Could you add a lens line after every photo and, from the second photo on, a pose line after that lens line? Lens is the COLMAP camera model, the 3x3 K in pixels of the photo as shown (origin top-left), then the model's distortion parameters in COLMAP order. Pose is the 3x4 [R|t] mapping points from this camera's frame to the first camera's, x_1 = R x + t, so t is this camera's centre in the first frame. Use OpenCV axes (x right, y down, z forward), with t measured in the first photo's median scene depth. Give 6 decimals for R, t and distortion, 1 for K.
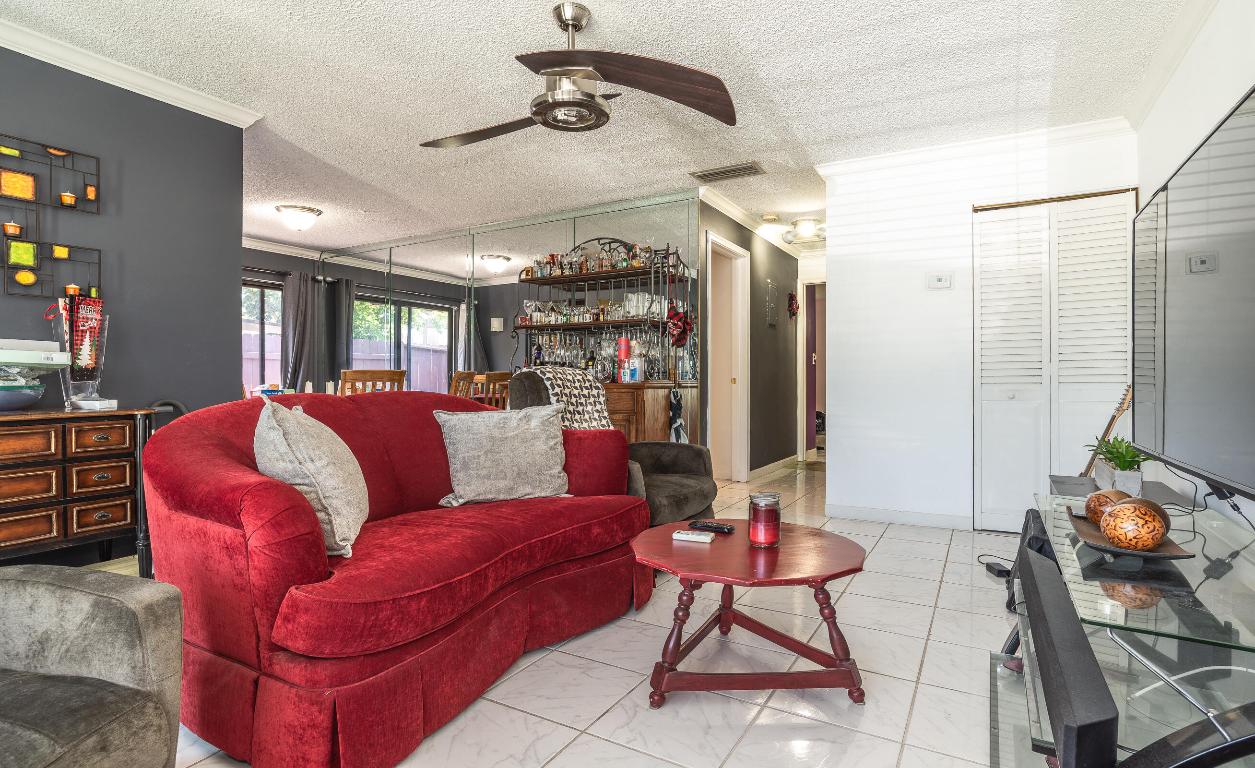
lens RADIAL K [[633.9, 0, 641.0], [0, 633.9, 382.7], [0, 0, 1]] dist [-0.037453, 0.026459]
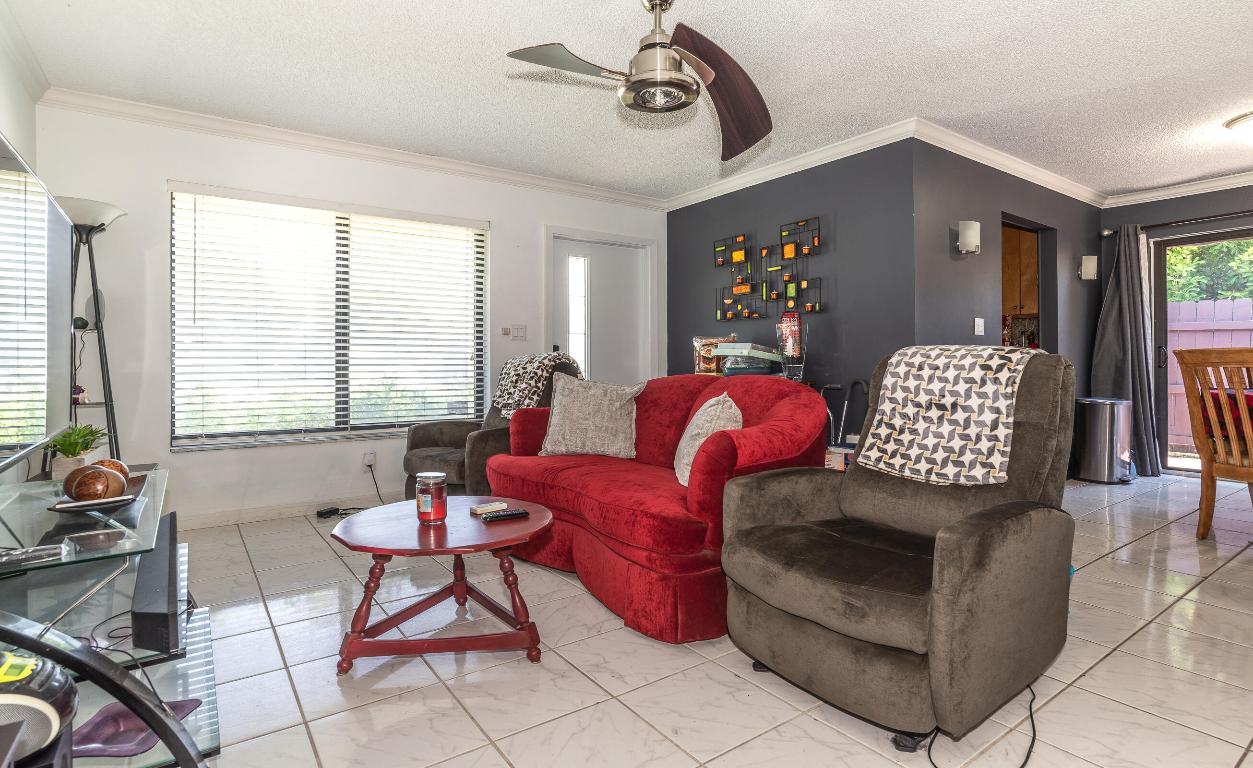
lens RADIAL K [[628.4, 0, 623.6], [0, 628.4, 357.9], [0, 0, 1]] dist [-0.020955, 0.025286]
pose [[-0.428191, -0.003583, -0.903681, 0.755097], [-0.000729, 0.999993, -0.003619, -0.014419], [0.903688, -0.000891, -0.428191, 1.318762]]
